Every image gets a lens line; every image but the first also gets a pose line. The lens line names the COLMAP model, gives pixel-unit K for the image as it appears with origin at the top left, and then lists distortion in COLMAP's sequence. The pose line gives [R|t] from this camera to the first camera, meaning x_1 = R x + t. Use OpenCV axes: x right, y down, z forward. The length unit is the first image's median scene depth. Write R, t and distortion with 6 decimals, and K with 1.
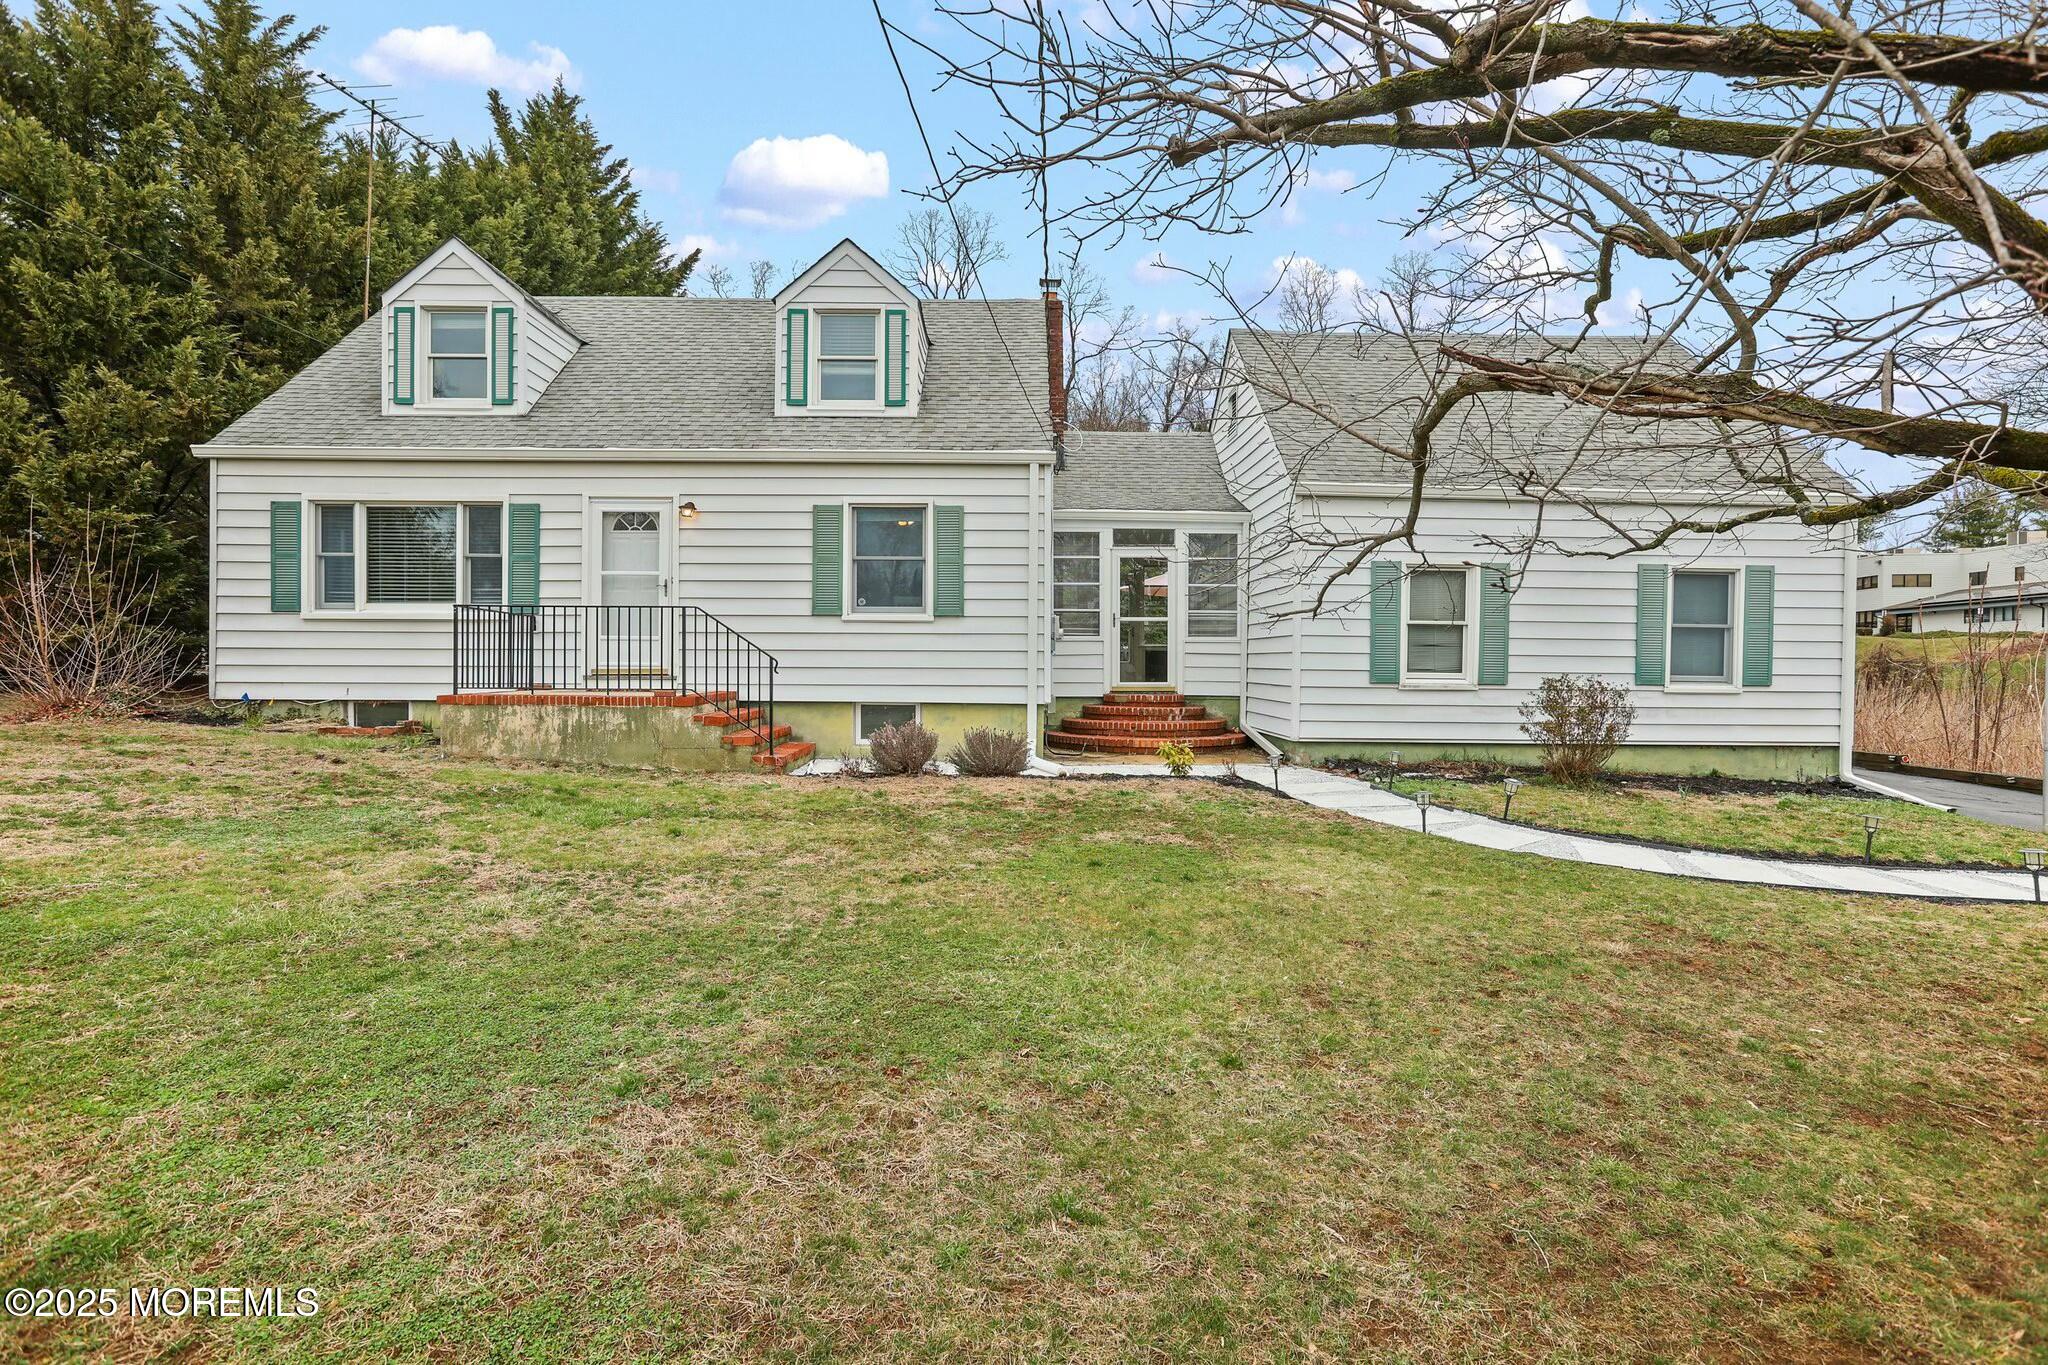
lens RADIAL K [[1053.1, 0, 1024.0], [0, 1053.1, 682.5], [0, 0, 1]] dist [-0.019854, 0.015016]
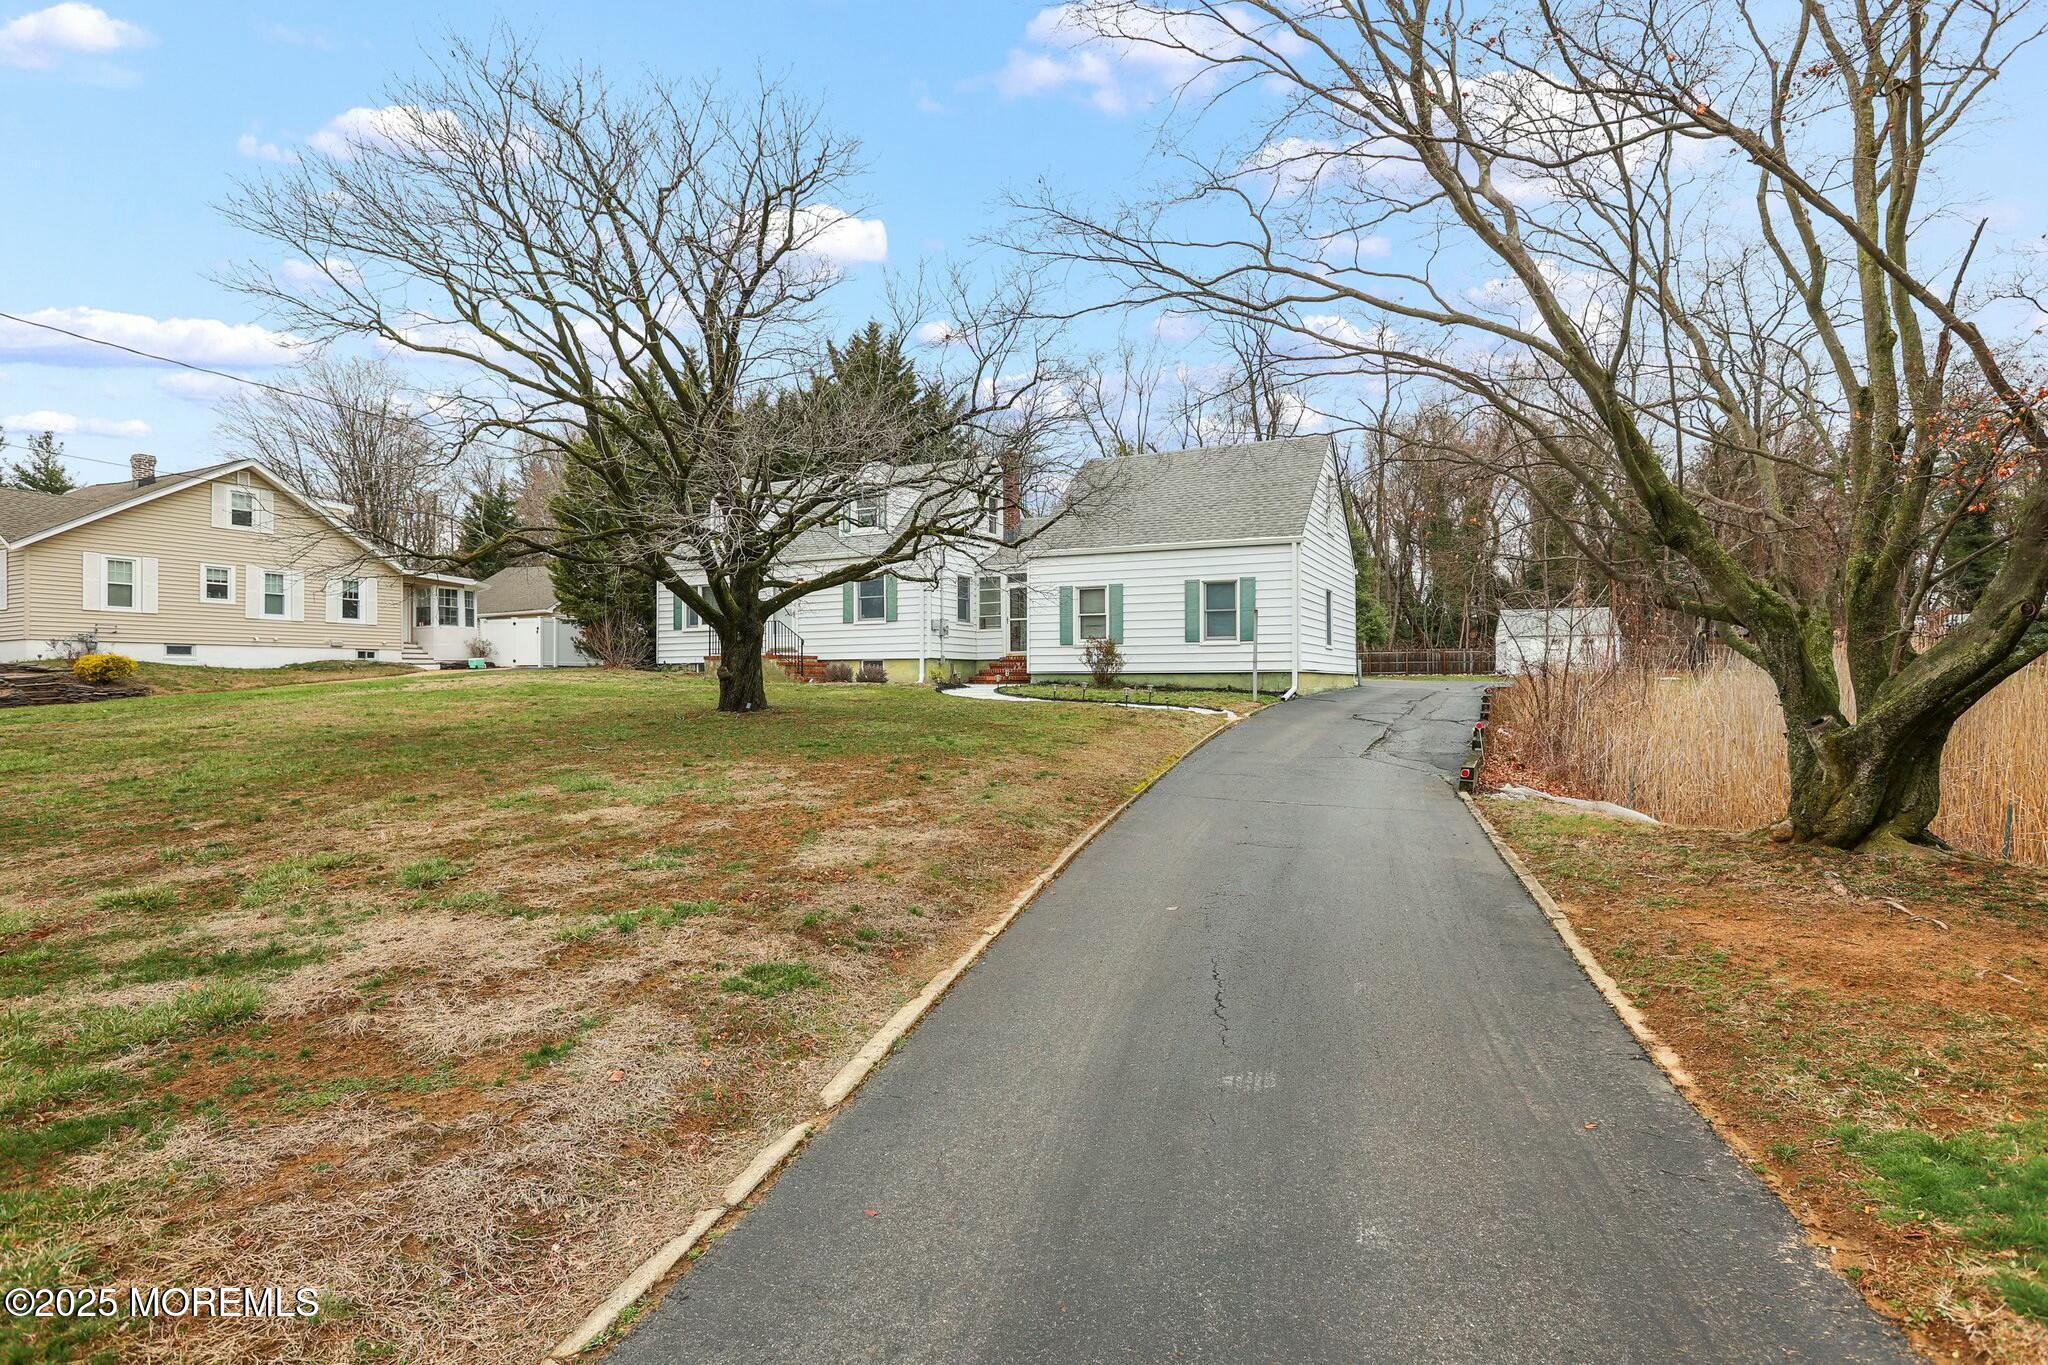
lens RADIAL K [[1091.0, 0, 1014.4], [0, 1091.0, 682.5], [0, 0, 1]] dist [-0.001373, -0.000282]
pose [[0.876661, -0.012736, -0.480940, 1.304518], [0.003888, 0.999804, -0.019390, 0.118153], [0.481093, 0.015129, 0.876539, -0.952688]]
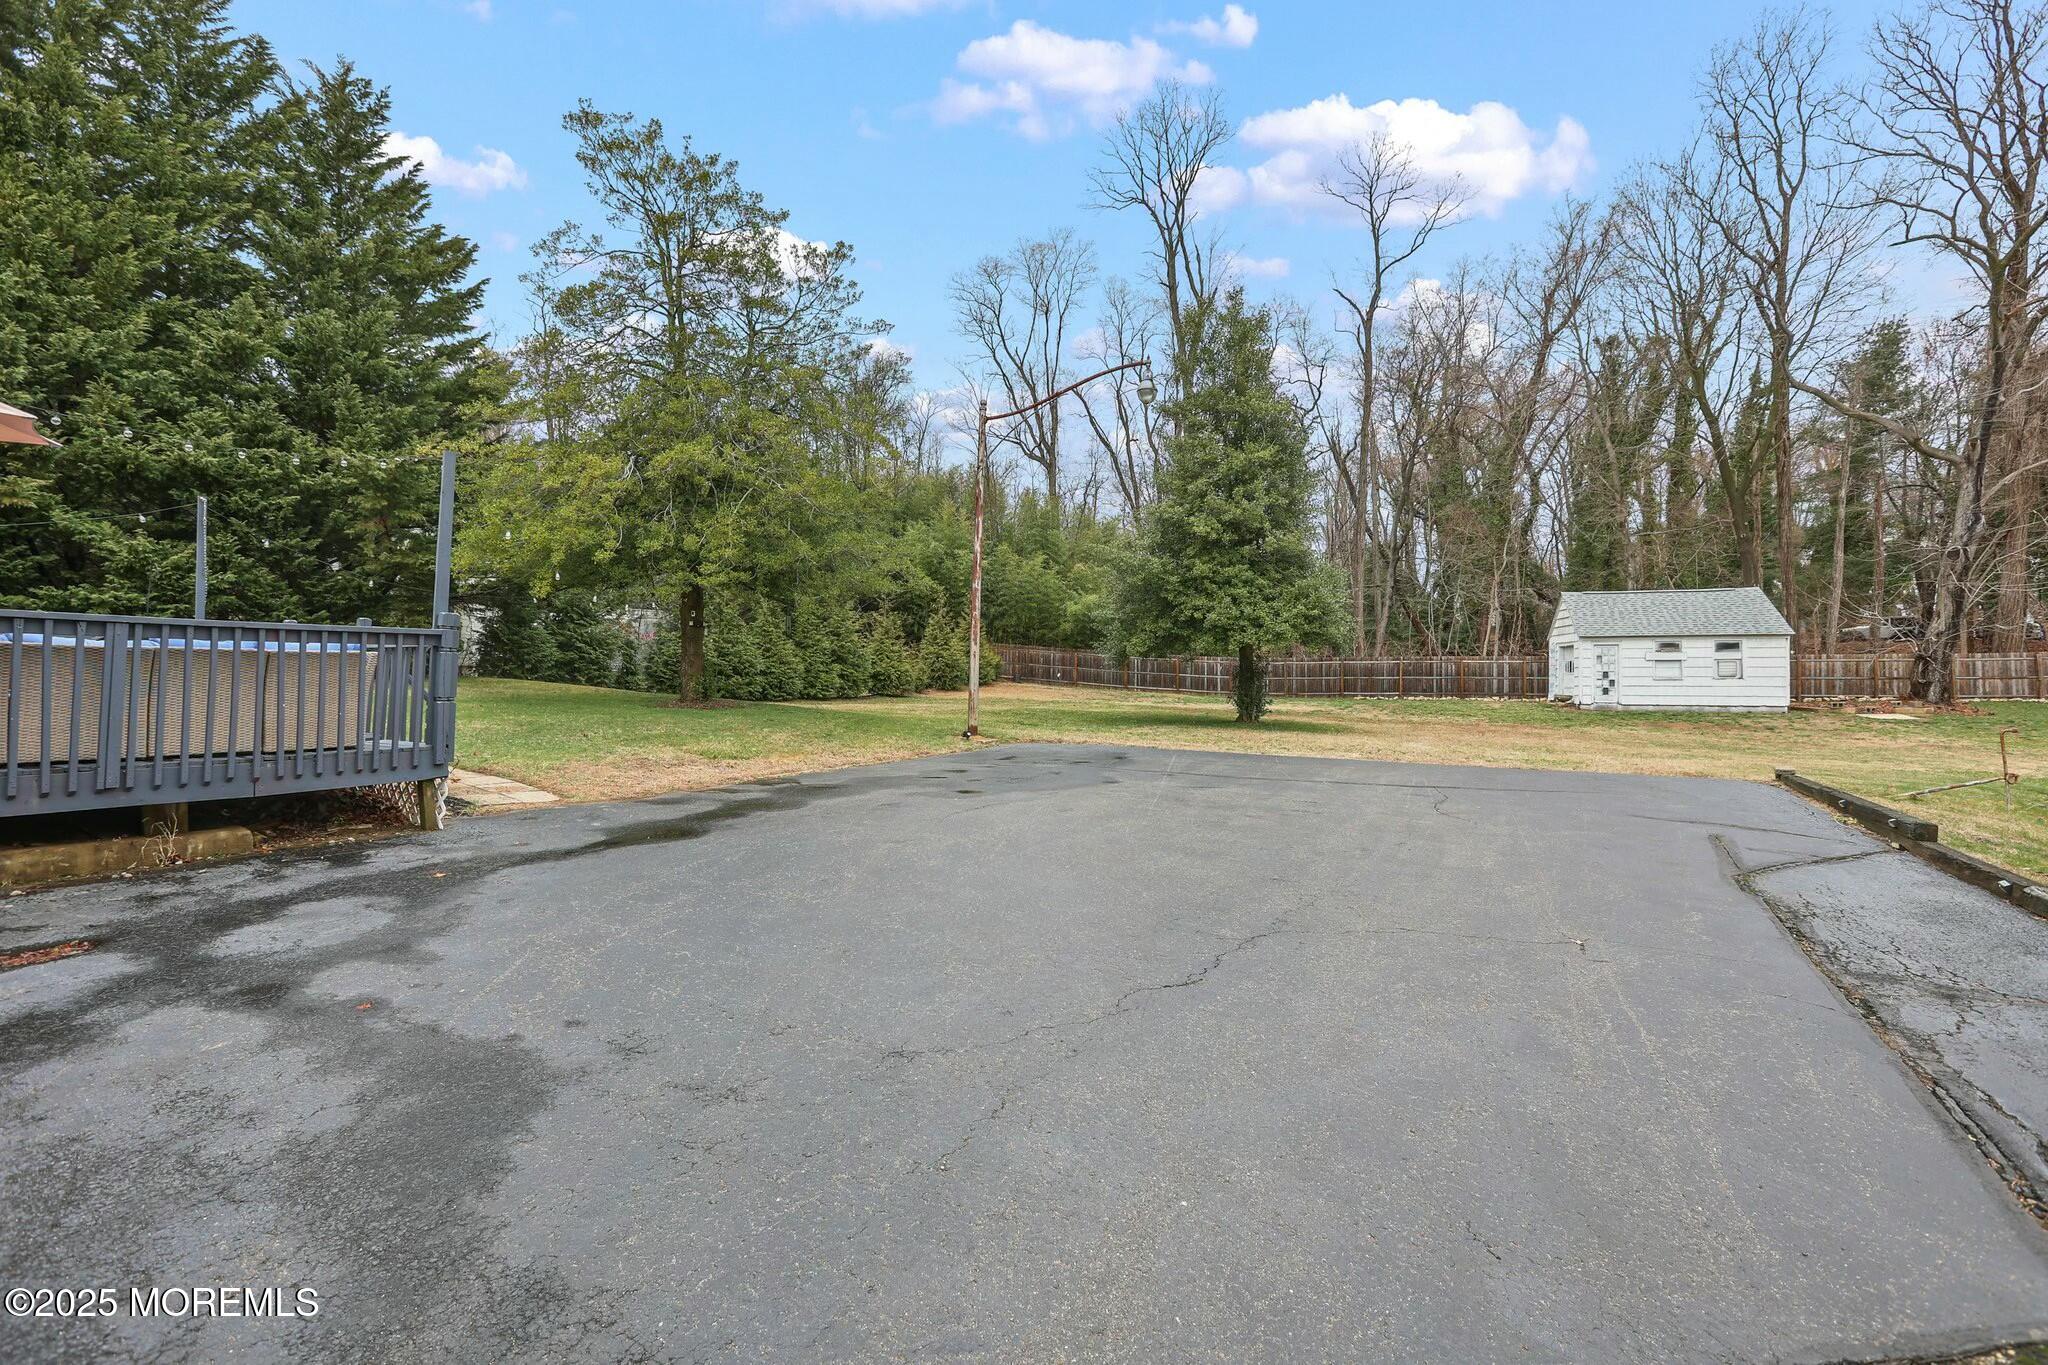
lens RADIAL K [[943.7, 0, 1032.7], [0, 943.7, 672.8], [0, 0, 1]] dist [-0.008822, 0.000015]
pose [[0.858455, -0.005450, -0.512860, 0.930324], [-0.007883, 0.999685, -0.023819, -0.014959], [0.512828, 0.024490, 0.858142, 1.618317]]
